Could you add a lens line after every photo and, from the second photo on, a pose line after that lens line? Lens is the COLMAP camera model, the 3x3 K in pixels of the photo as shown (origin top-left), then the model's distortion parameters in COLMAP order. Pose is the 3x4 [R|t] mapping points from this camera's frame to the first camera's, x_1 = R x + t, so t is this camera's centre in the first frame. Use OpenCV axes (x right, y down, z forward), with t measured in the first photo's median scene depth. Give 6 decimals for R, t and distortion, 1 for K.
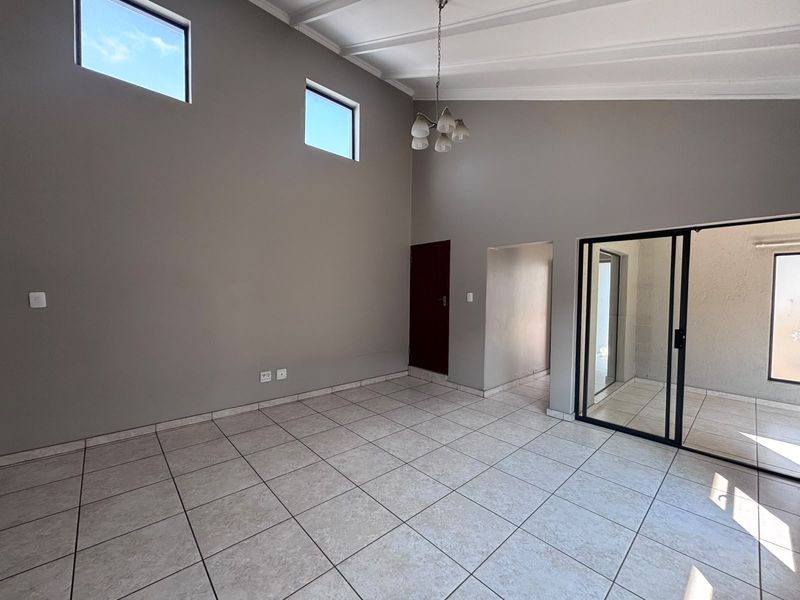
lens RADIAL K [[324.6, 0, 402.5], [0, 324.6, 300.8], [0, 0, 1]] dist [0.000820, -0.000331]
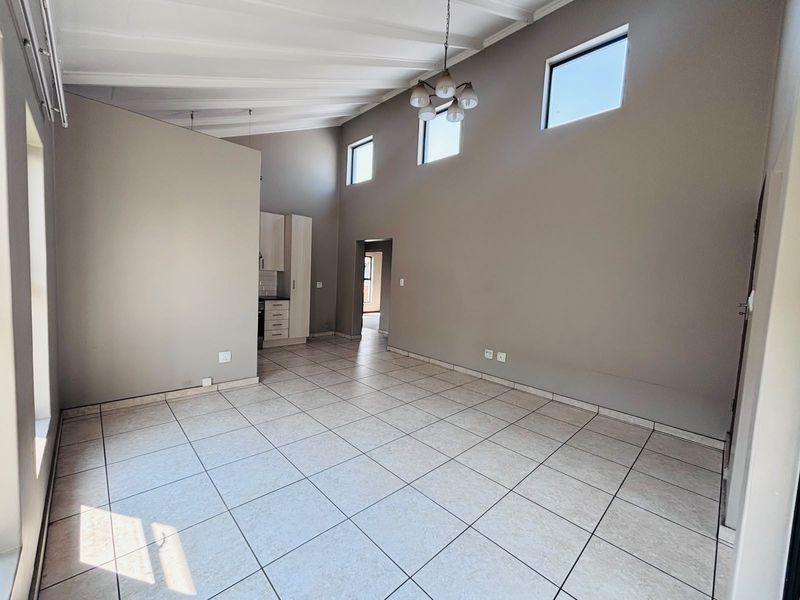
lens RADIAL K [[324.6, 0, 402.5], [0, 324.6, 300.8], [0, 0, 1]] dist [0.000820, -0.000331]
pose [[0.020948, 0.051774, -0.998439, 0.800002], [-0.083417, 0.995267, 0.049859, 0.009891], [0.996295, 0.082242, 0.025168, 0.699473]]
